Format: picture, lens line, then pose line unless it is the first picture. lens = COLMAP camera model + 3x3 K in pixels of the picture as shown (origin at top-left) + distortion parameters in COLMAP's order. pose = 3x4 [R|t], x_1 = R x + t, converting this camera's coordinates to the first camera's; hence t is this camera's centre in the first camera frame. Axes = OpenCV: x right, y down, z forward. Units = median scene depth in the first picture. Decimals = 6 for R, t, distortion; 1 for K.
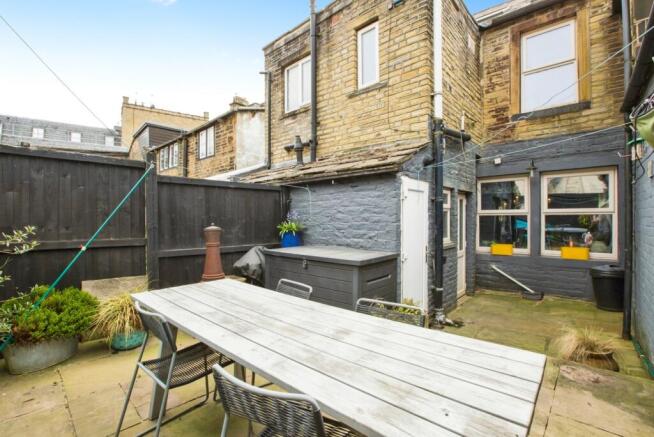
lens RADIAL K [[305.1, 0, 326.5], [0, 305.1, 212.8], [0, 0, 1]] dist [-0.055547, 0.019476]
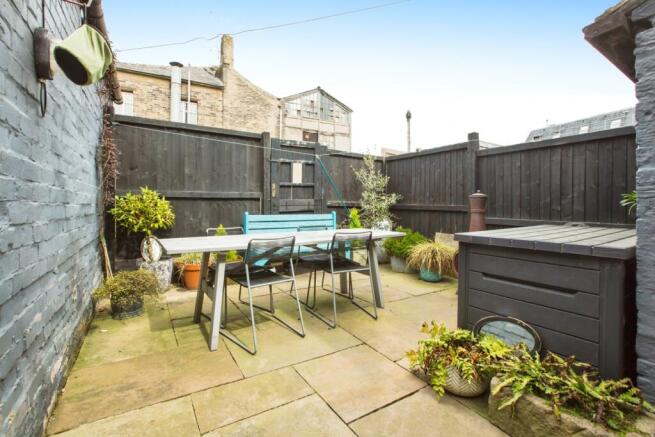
lens RADIAL K [[305.5, 0, 327.0], [0, 305.5, 212.8], [0, 0, 1]] dist [-0.055547, 0.019476]
pose [[-0.286754, 0.022659, -0.957736, 0.749054], [0.004780, 0.999742, 0.022221, 0.088118], [0.957992, 0.001794, -0.286789, 0.843626]]
